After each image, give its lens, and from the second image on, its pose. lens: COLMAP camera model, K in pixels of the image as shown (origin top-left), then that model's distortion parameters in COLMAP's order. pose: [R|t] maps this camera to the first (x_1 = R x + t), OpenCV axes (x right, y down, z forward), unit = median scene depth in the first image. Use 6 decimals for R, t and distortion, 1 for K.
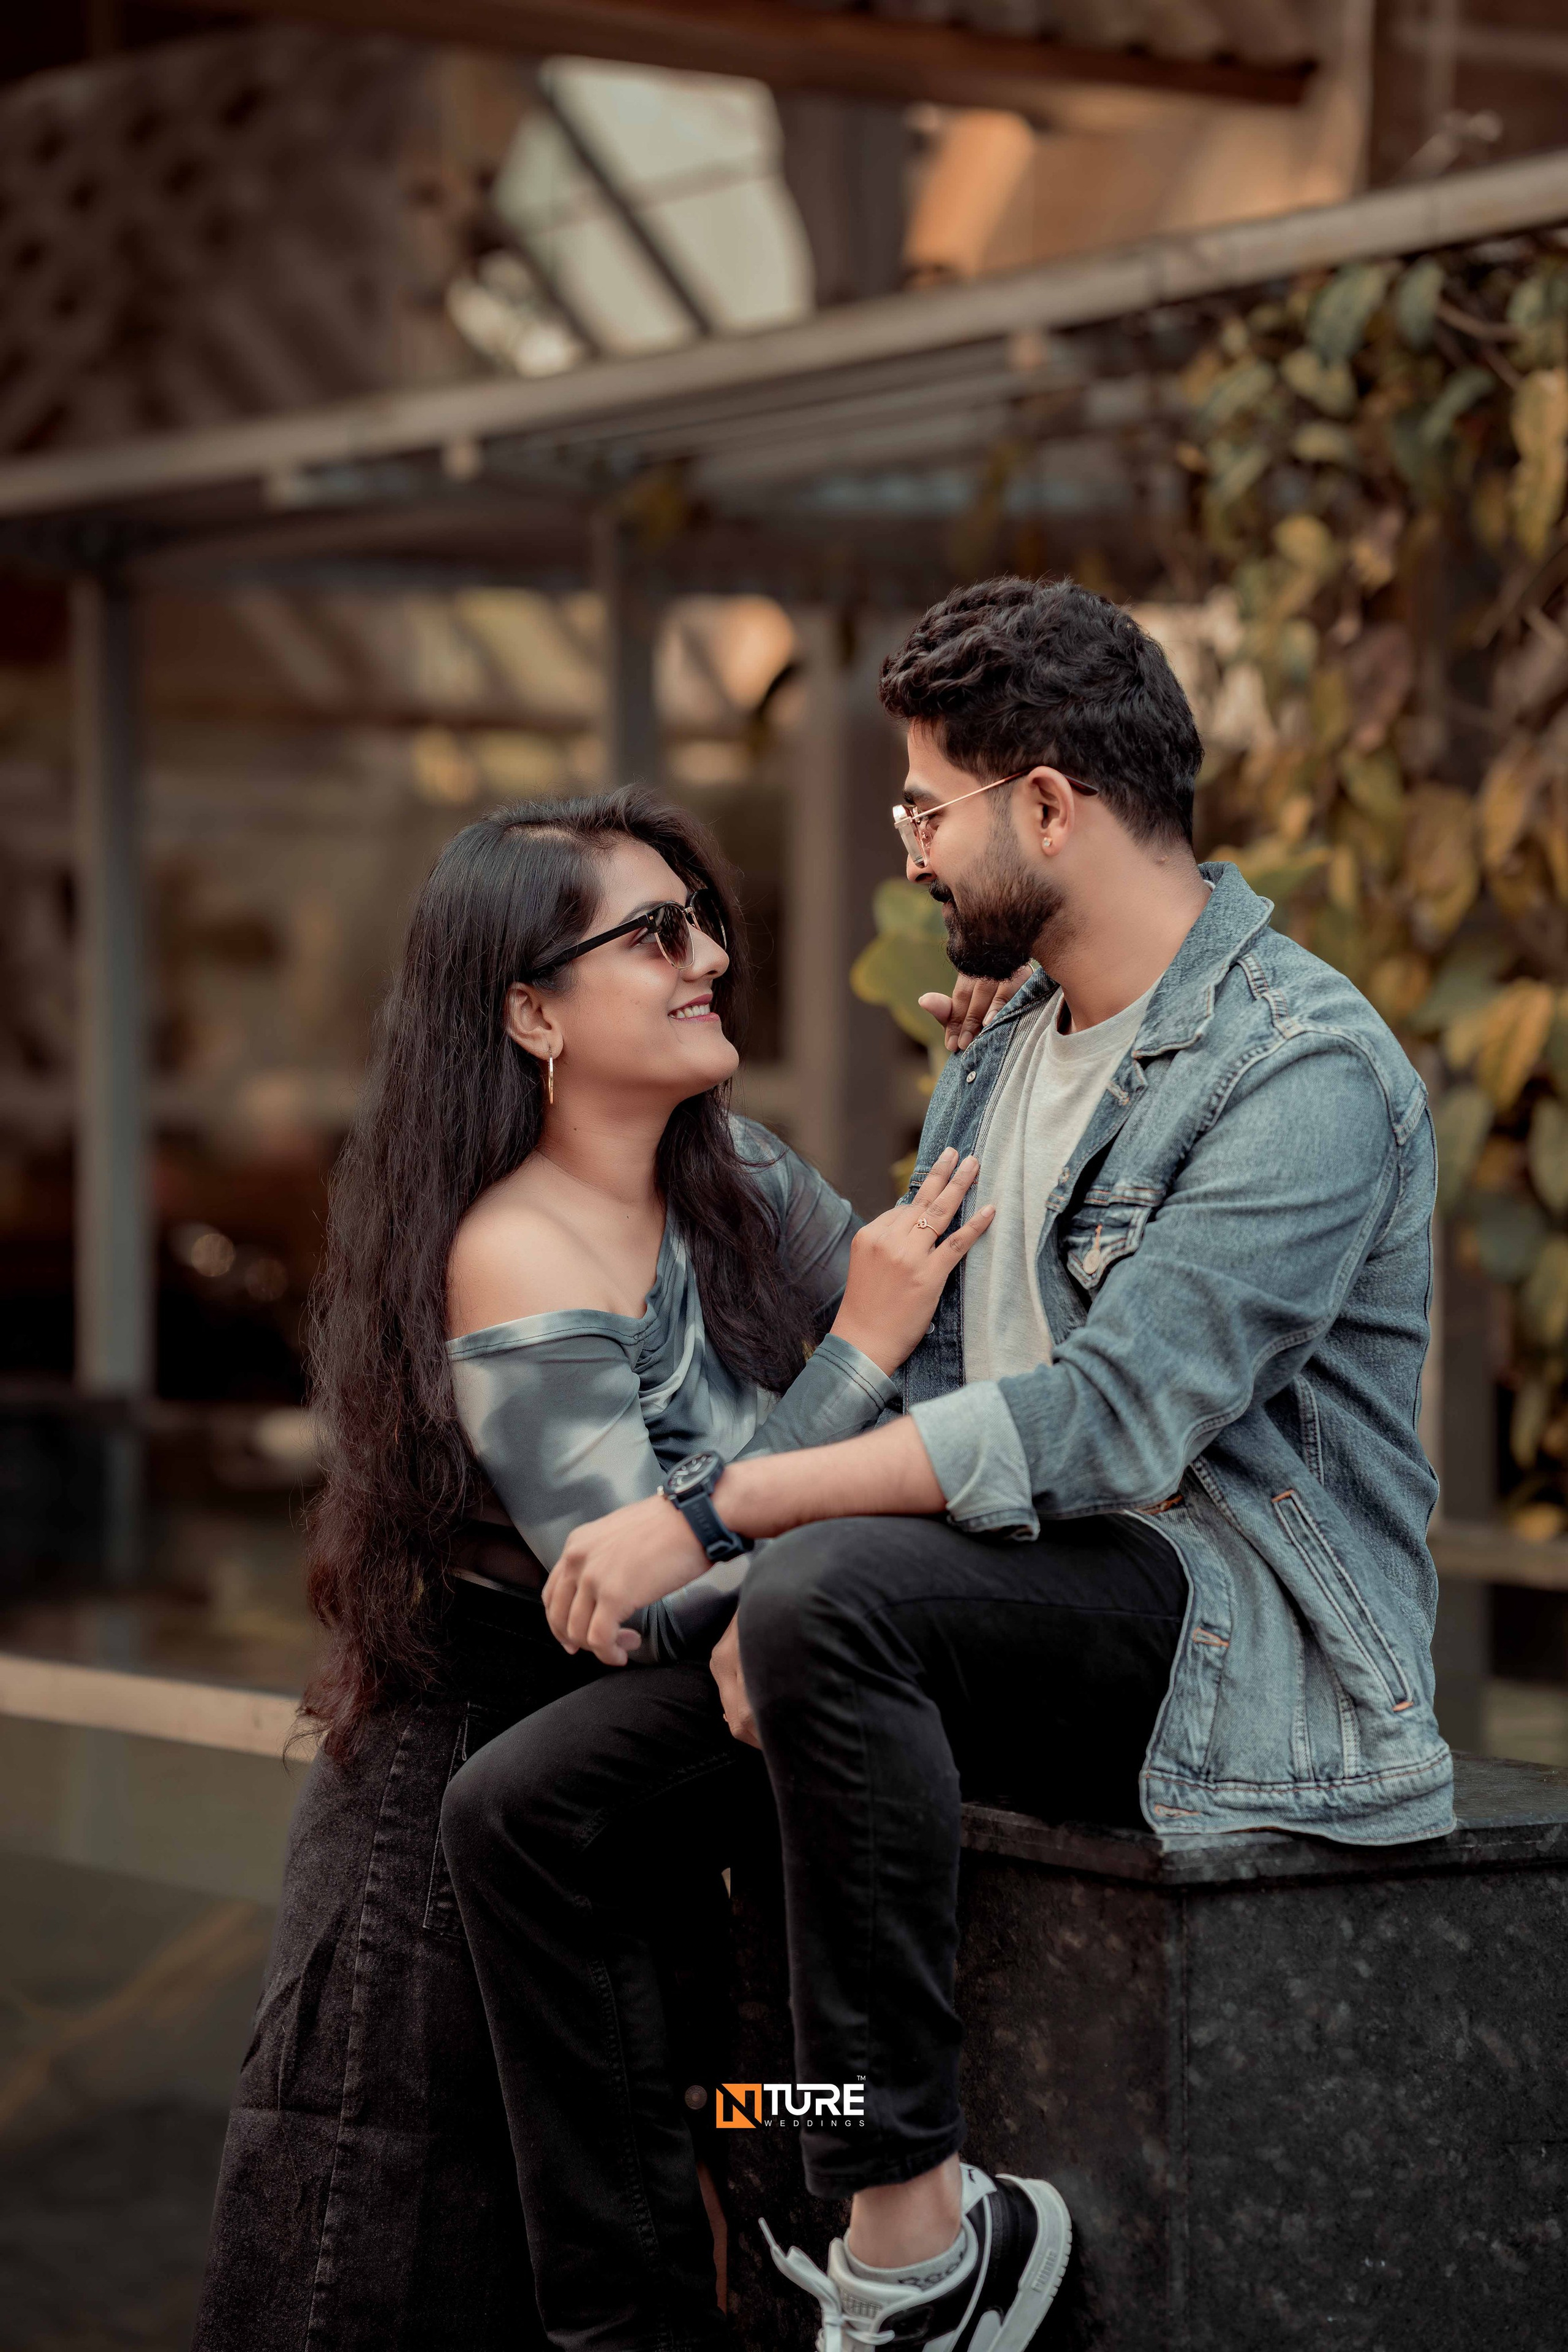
lens RADIAL K [[5837.1, 0, 784.0], [0, 5837.1, 1176.0], [0, 0, 1]] dist [0.721052, 0.347283]
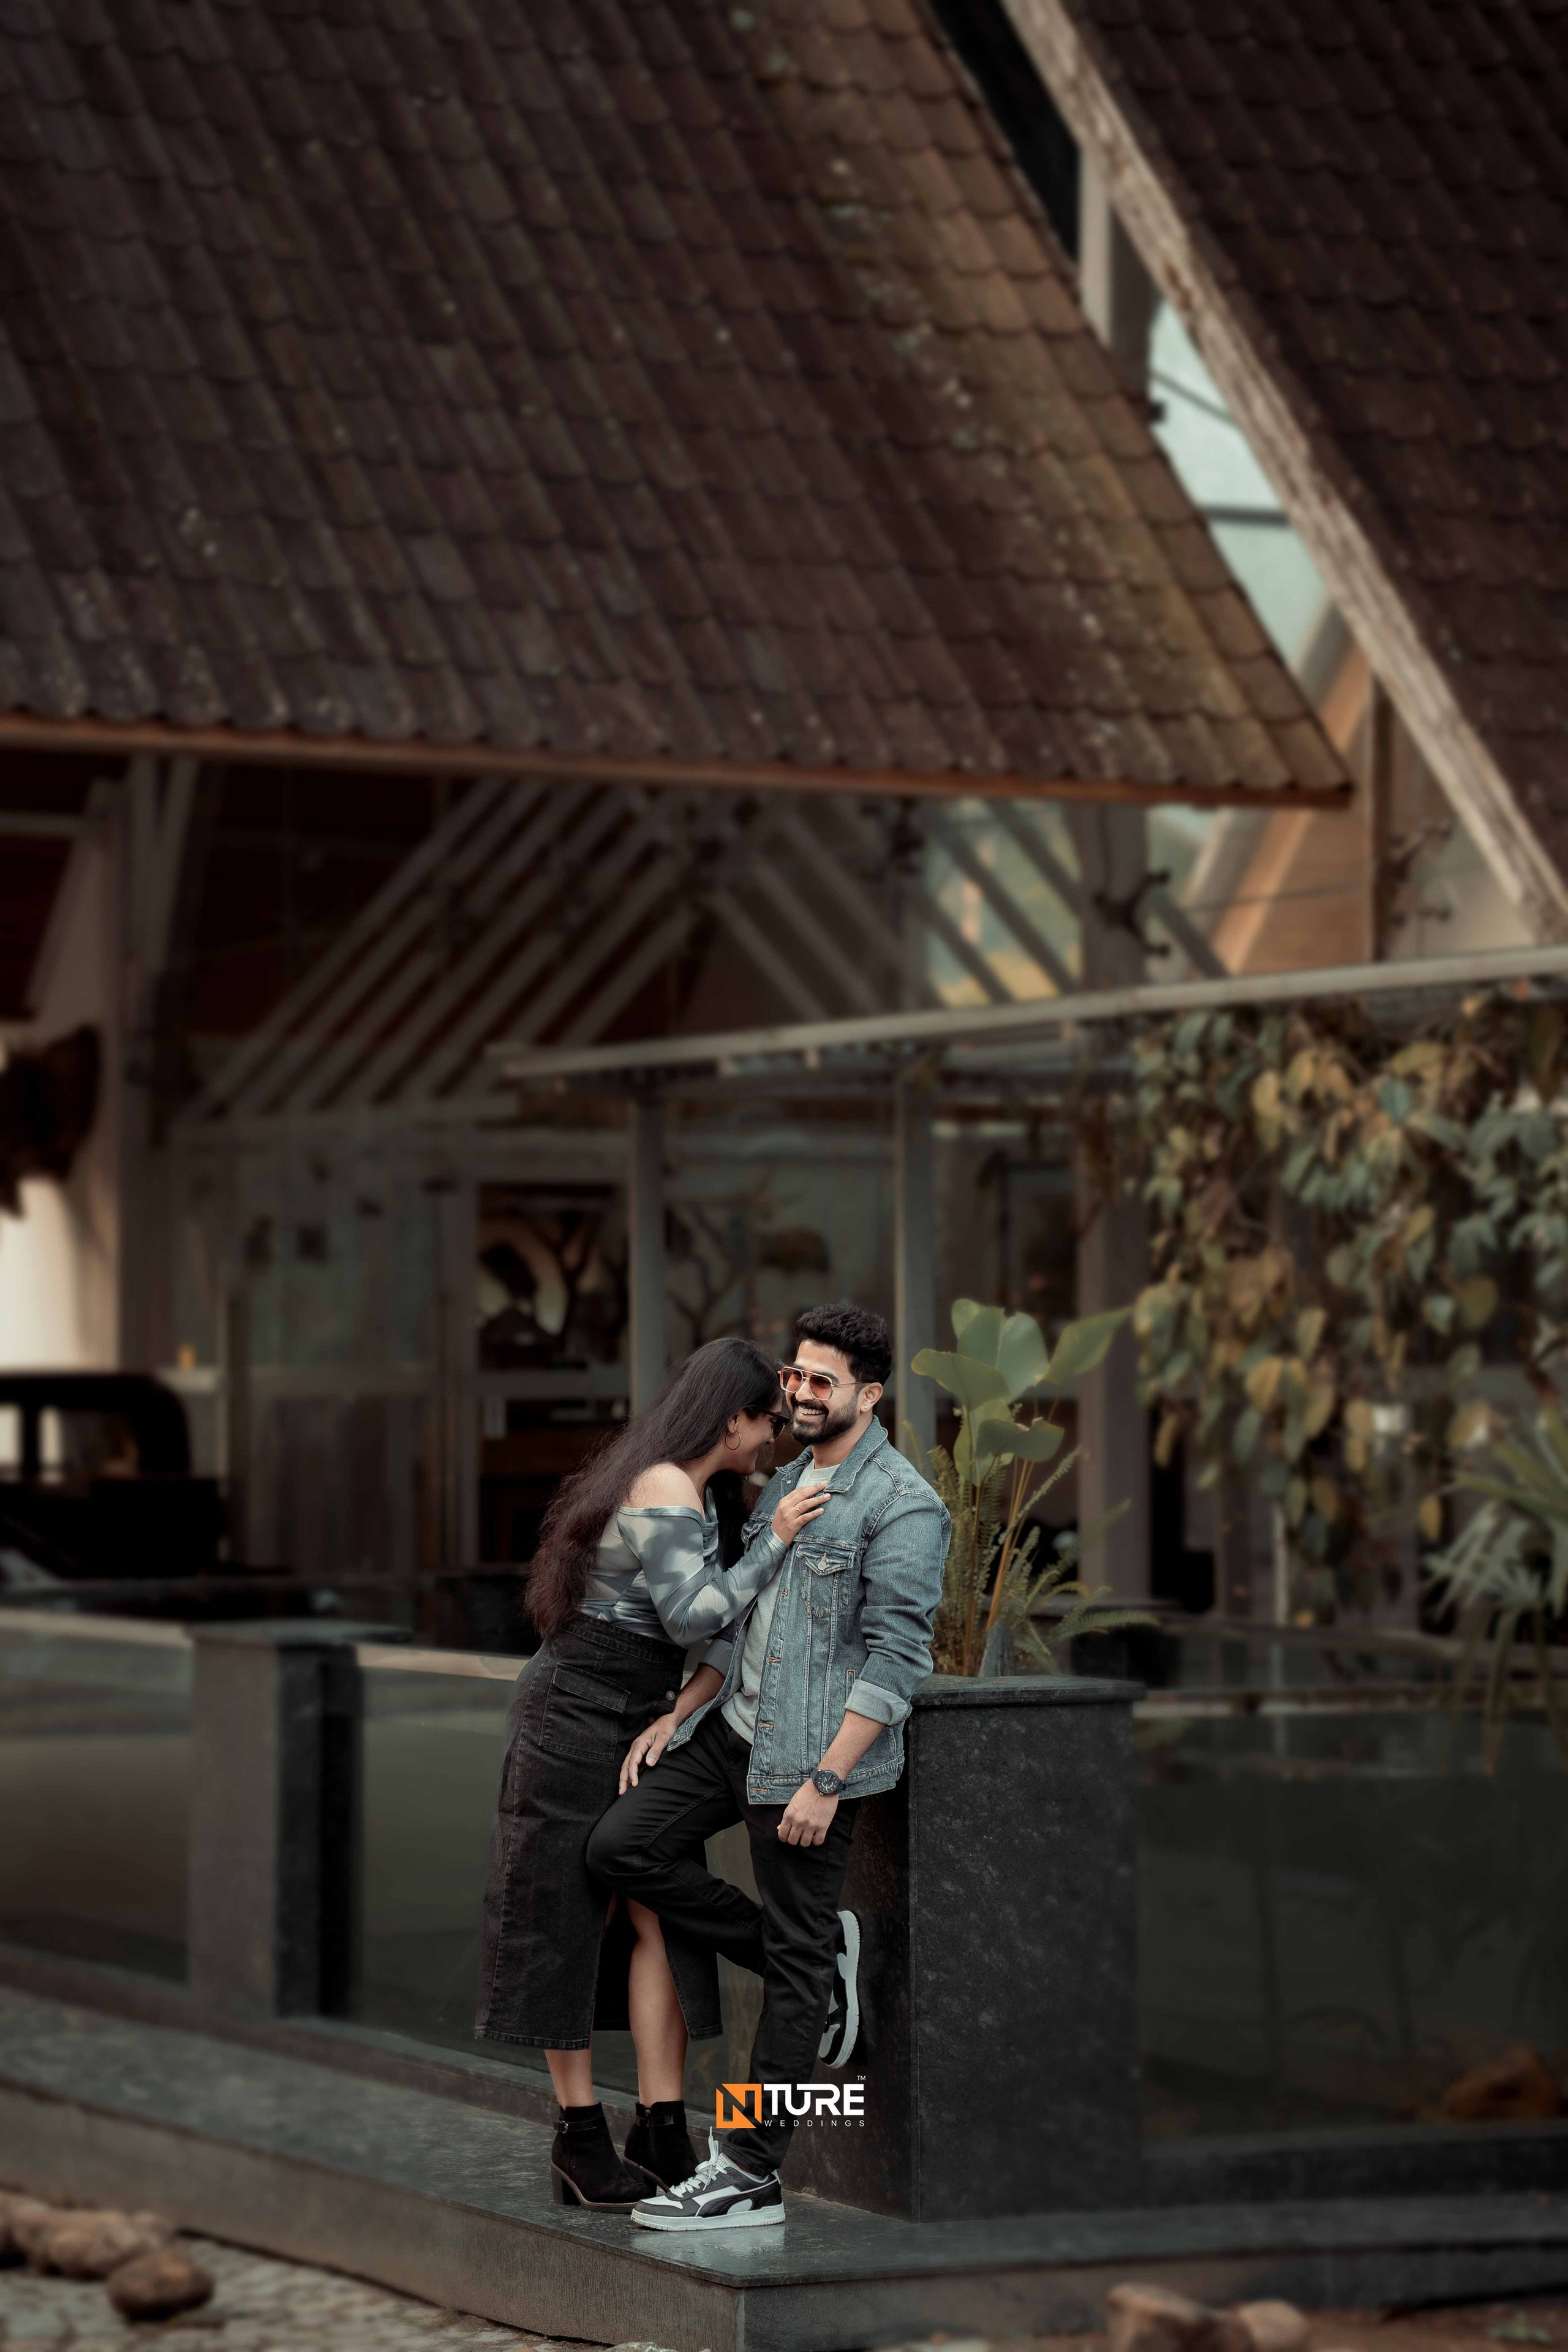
lens RADIAL K [[5837.1, 0, 784.0], [0, 5837.1, 1176.0], [0, 0, 1]] dist [0.721052, 0.347283]
pose [[0.992847, -0.014030, -0.118571, 0.196520], [0.009821, 0.999303, -0.036008, -0.021959], [0.118993, 0.034586, 0.992293, -1.066254]]
